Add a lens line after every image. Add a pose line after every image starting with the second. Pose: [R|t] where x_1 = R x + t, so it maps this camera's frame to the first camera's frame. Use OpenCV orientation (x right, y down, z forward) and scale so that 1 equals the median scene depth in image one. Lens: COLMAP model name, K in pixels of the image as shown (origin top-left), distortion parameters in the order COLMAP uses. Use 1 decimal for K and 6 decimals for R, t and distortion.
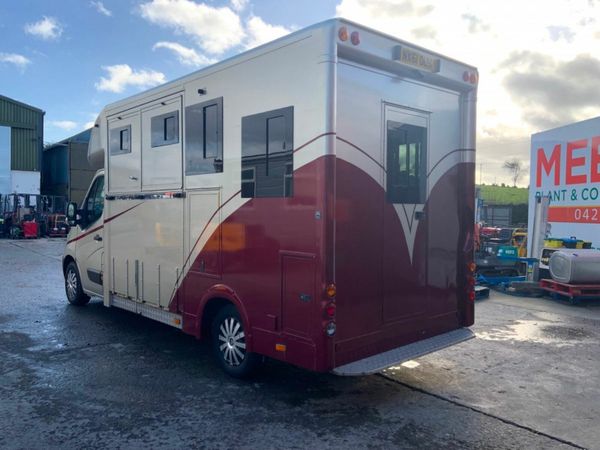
lens RADIAL K [[497.9, 0, 300.4], [0, 497.9, 227.5], [0, 0, 1]] dist [0.031686, -0.009150]
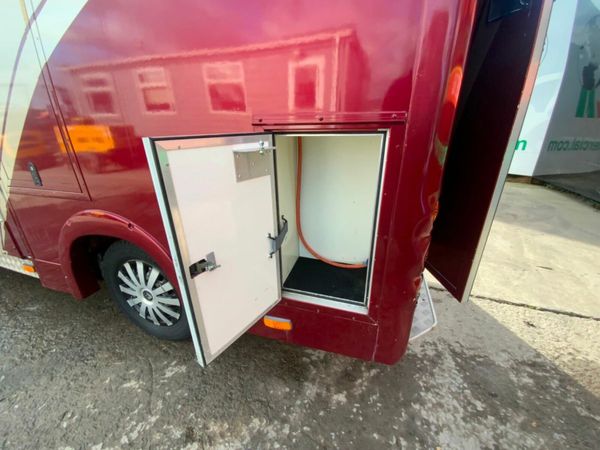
lens RADIAL K [[246.3, 0, 298.2], [0, 246.3, 229.2], [0, 0, 1]] dist [-0.001829, -0.003319]
pose [[0.870126, -0.208873, 0.446378, -0.097479], [0.038484, 0.931776, 0.360988, 0.055158], [-0.491325, -0.296926, 0.818801, 0.701729]]
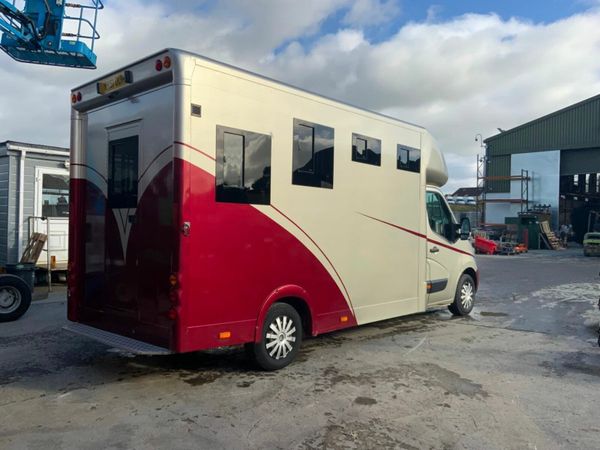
lens RADIAL K [[497.9, 0, 296.0], [0, 497.9, 225.2], [0, 0, 1]] dist [0.031686, -0.009150]
pose [[0.073261, -0.002974, -0.997308, 1.311157], [-0.046498, 0.998898, -0.006394, -0.019275], [0.996228, 0.046841, 0.073042, 1.250391]]
